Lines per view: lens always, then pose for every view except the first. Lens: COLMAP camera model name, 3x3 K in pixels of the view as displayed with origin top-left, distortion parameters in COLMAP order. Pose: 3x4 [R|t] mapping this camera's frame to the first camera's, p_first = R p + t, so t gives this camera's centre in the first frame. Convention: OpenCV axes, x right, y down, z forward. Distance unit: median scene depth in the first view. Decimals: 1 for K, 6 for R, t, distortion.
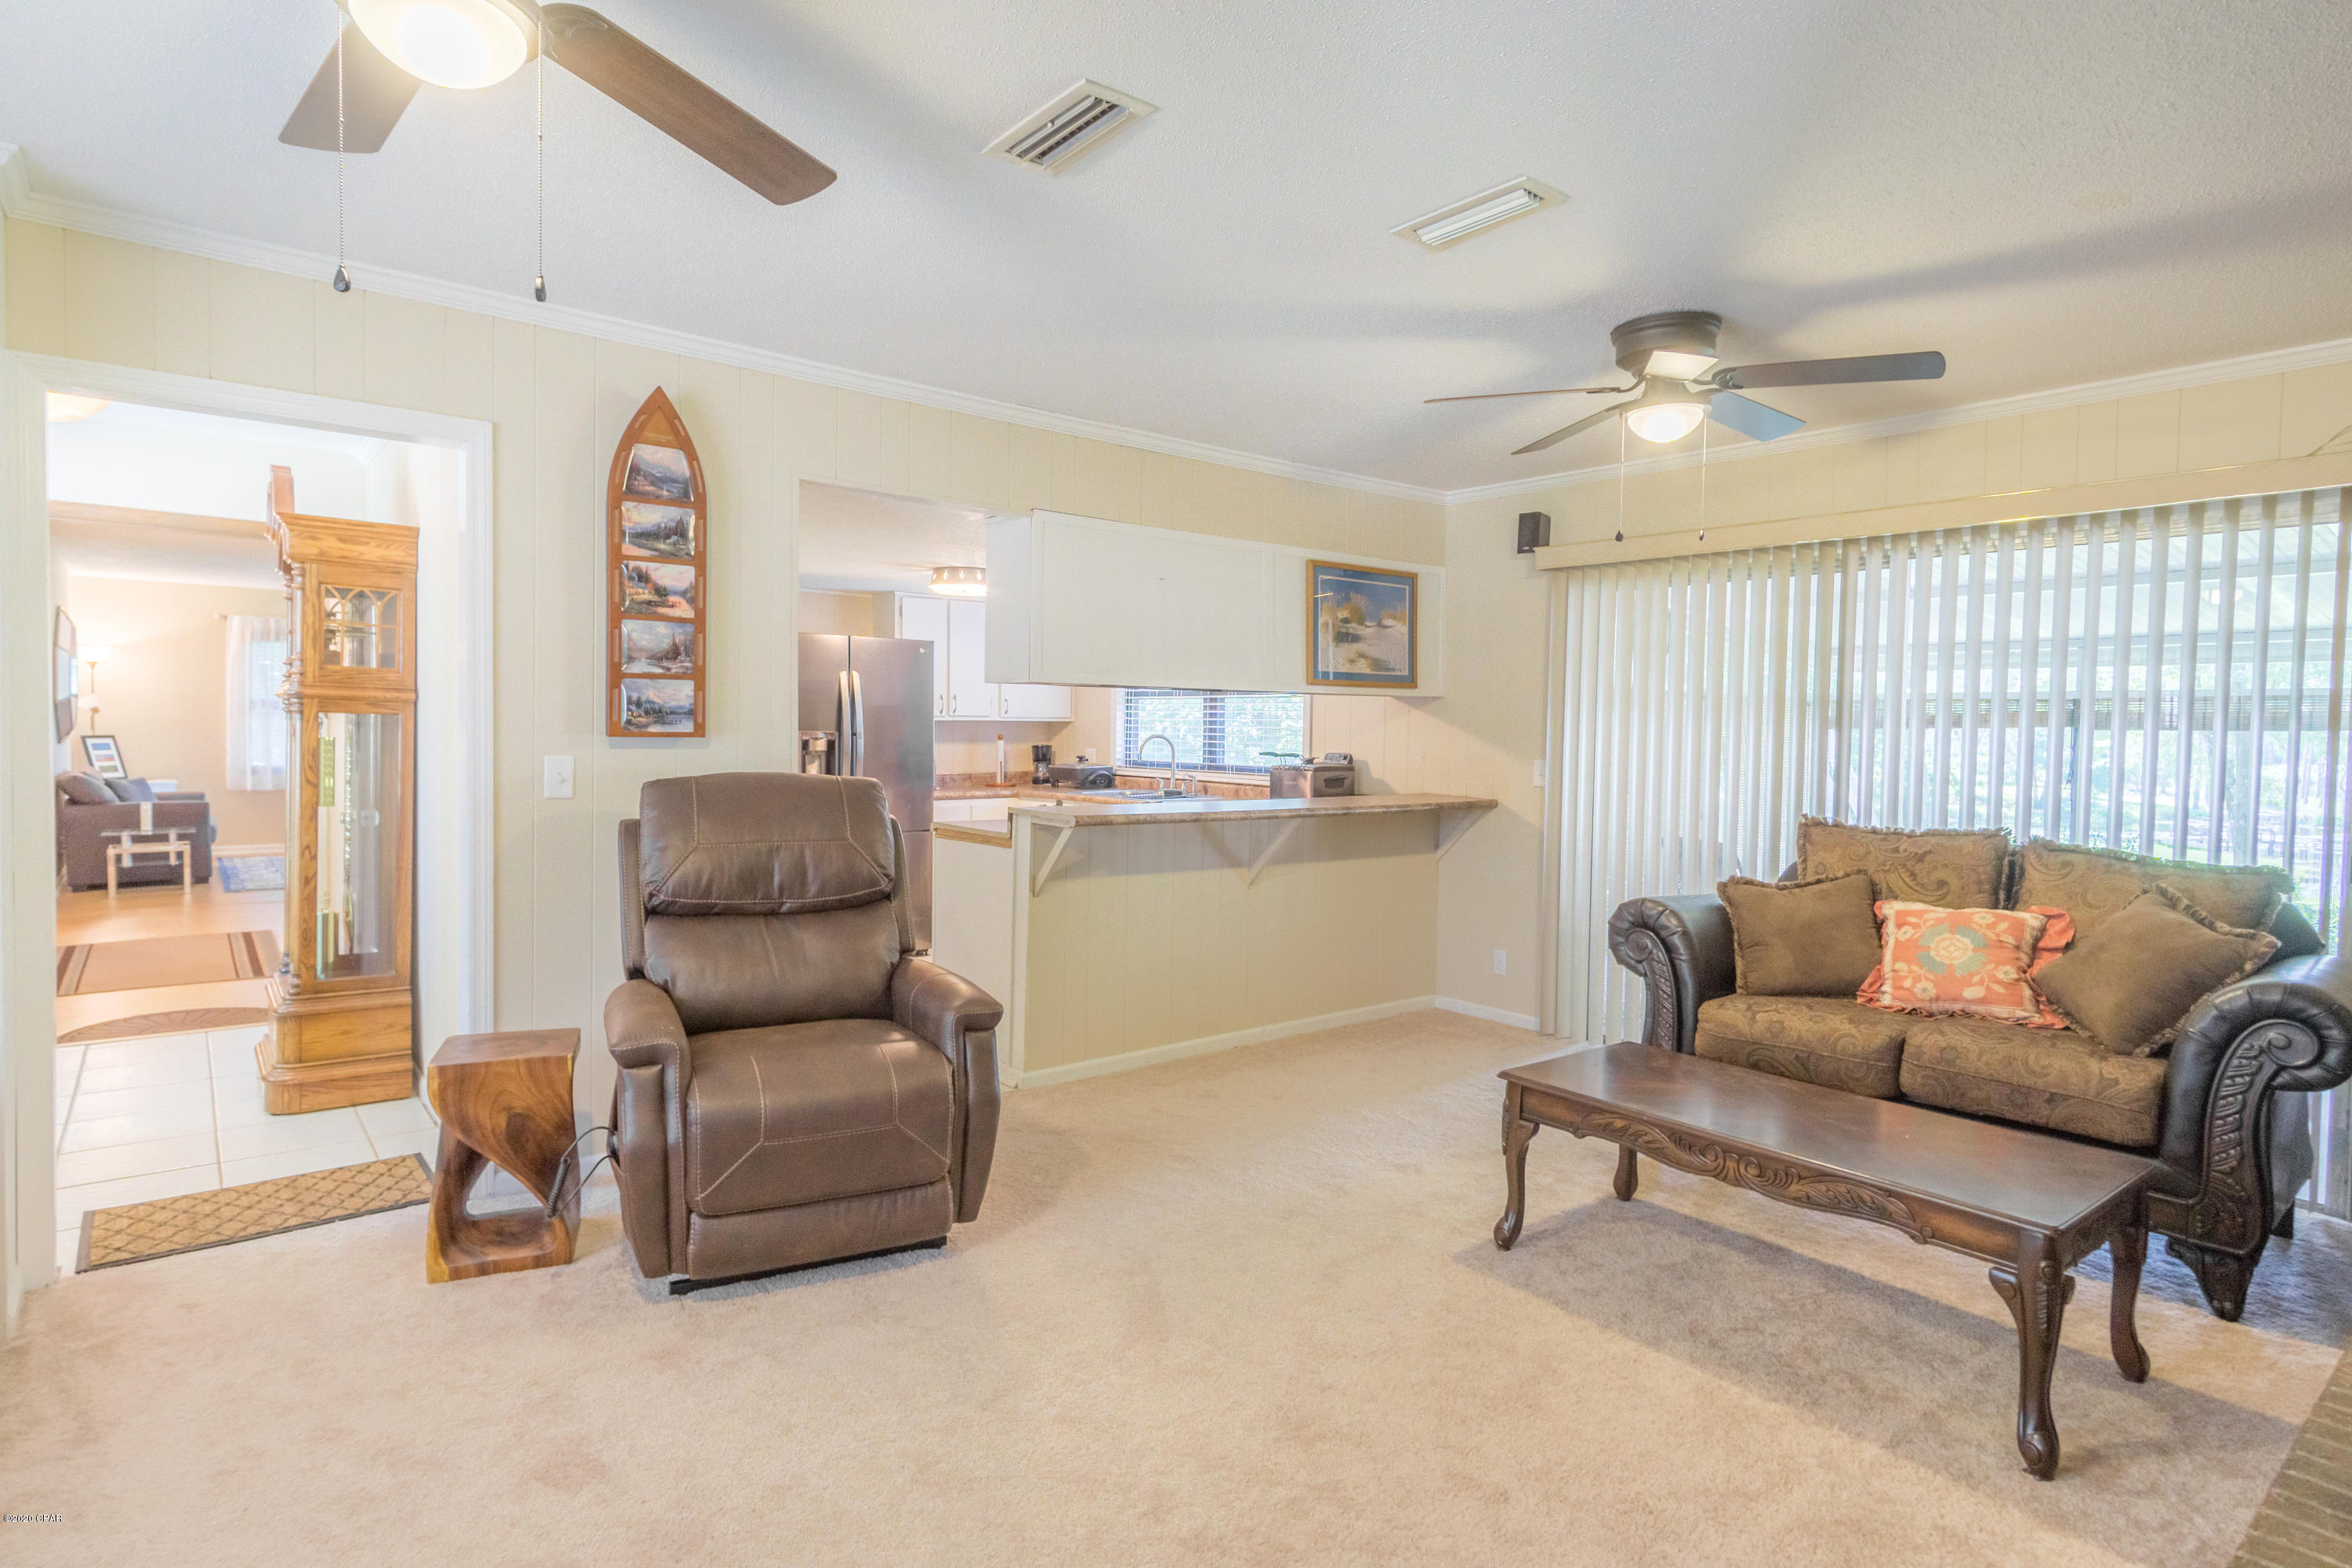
lens RADIAL K [[1241.6, 0, 1178.1], [0, 1241.6, 773.9], [0, 0, 1]] dist [0.003639, 0.001479]
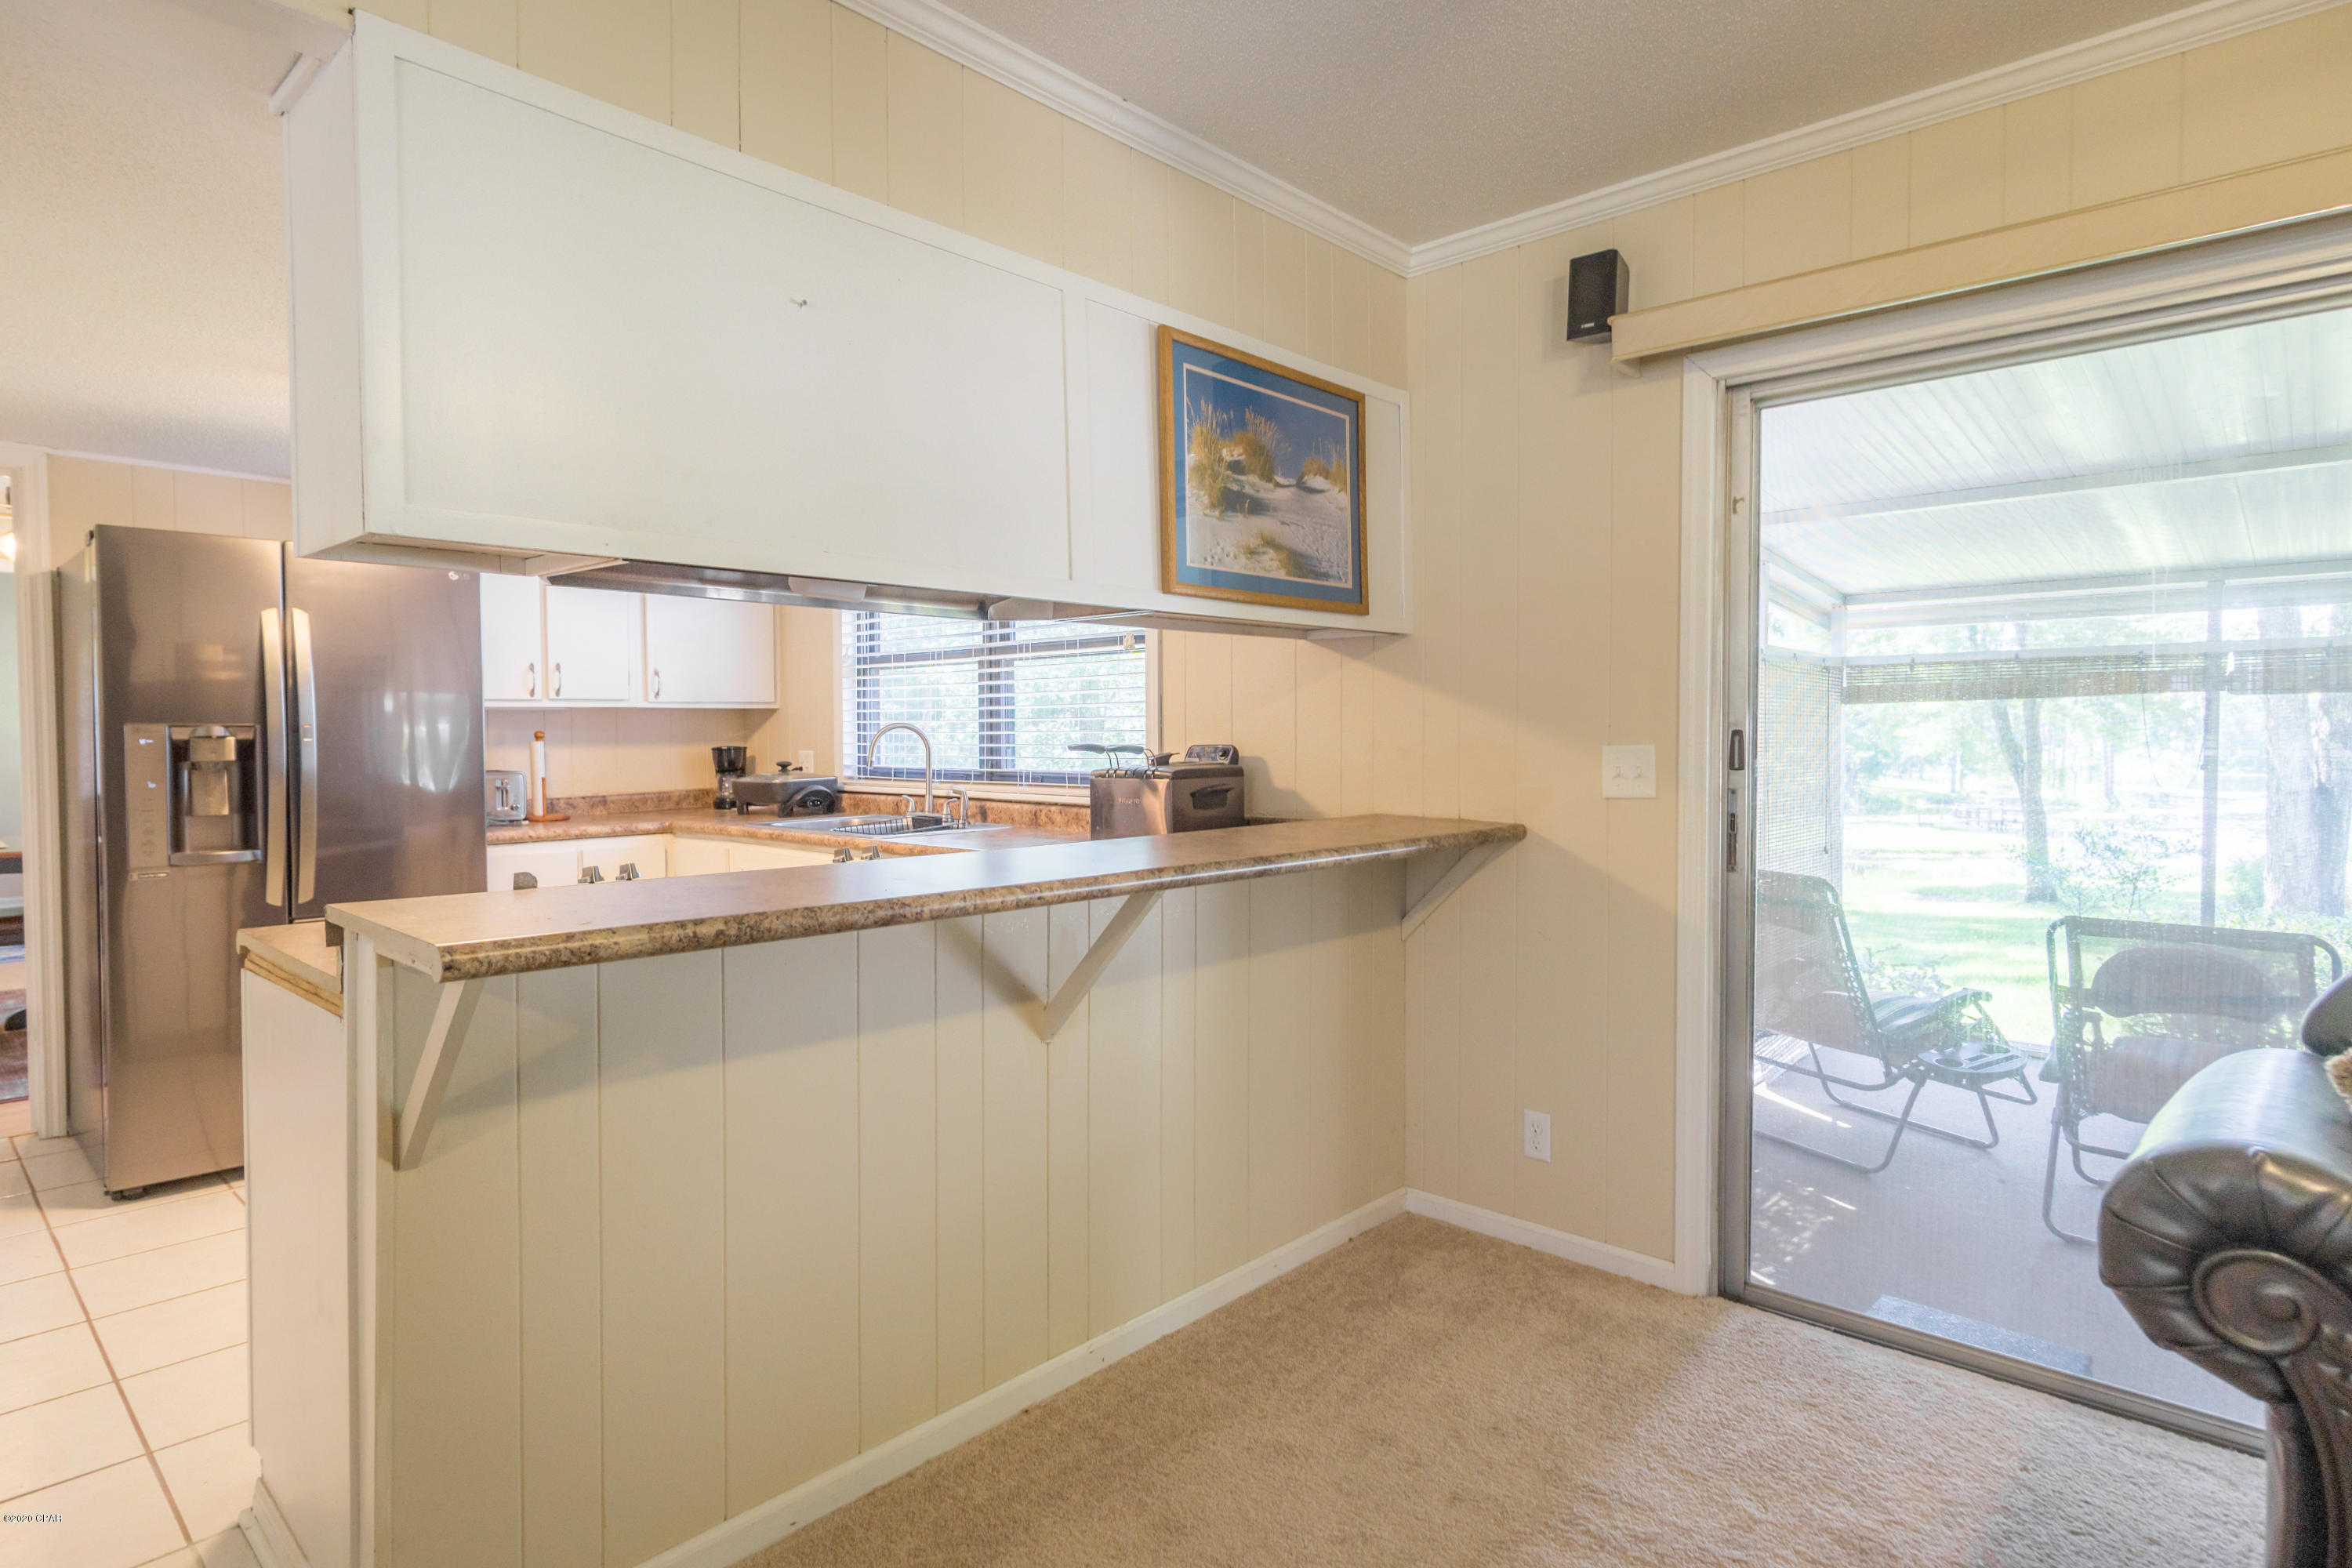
lens RADIAL K [[1241.6, 0, 1181.4], [0, 1241.6, 765.6], [0, 0, 1]] dist [0.003639, 0.001479]
pose [[0.989393, -0.023046, 0.143427, 0.036100], [0.024613, 0.999655, -0.009163, -0.002899], [-0.143167, 0.012596, 0.989618, 0.461242]]
